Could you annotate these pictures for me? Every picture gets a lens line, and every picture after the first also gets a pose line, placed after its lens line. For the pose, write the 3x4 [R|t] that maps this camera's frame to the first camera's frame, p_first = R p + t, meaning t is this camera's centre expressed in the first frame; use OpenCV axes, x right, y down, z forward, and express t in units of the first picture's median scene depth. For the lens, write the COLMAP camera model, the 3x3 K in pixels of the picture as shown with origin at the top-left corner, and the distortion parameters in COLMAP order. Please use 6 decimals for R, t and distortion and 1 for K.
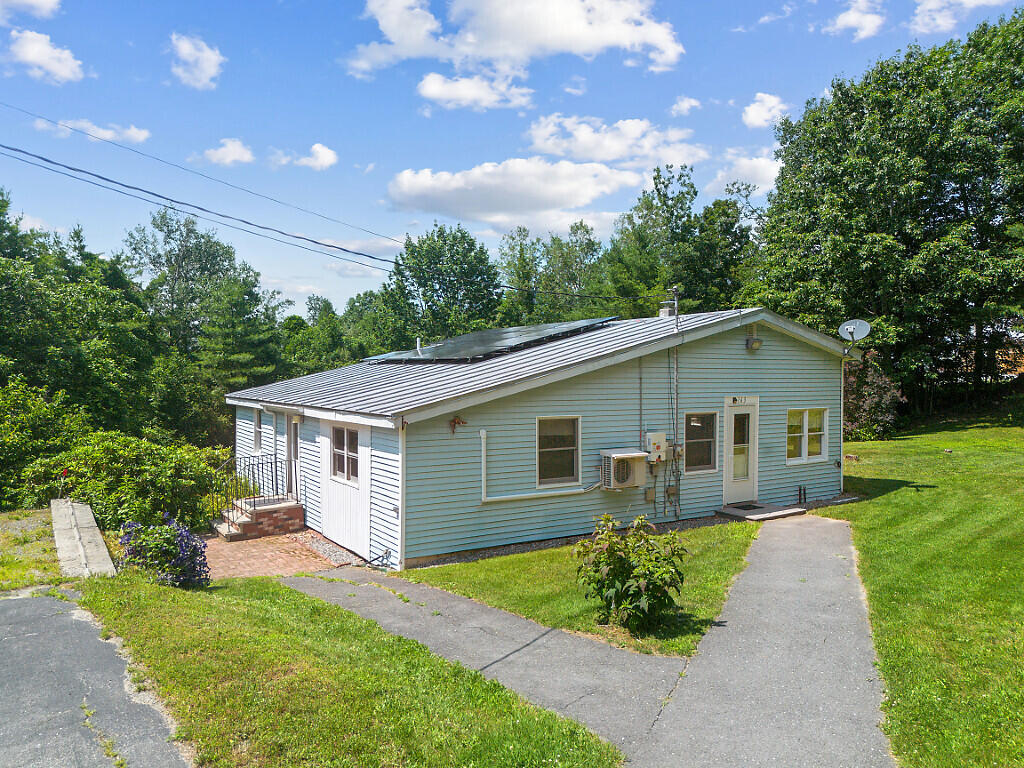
lens RADIAL K [[717.6, 0, 512.2], [0, 717.6, 403.1], [0, 0, 1]] dist [0.027795, -0.000782]
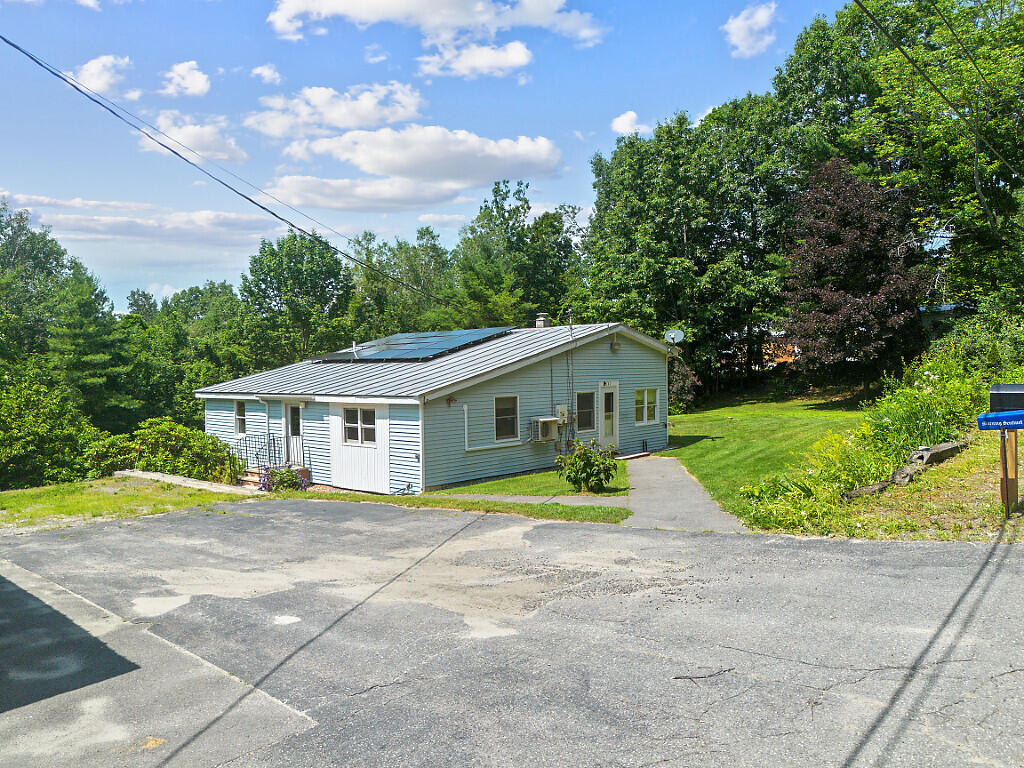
lens RADIAL K [[717.6, 0, 512.2], [0, 717.6, 403.1], [0, 0, 1]] dist [0.027795, -0.000782]
pose [[0.968717, -0.029490, 0.246410, -0.135312], [0.027811, 0.999560, 0.010290, 0.008561], [-0.246605, -0.003115, 0.969111, -0.223332]]
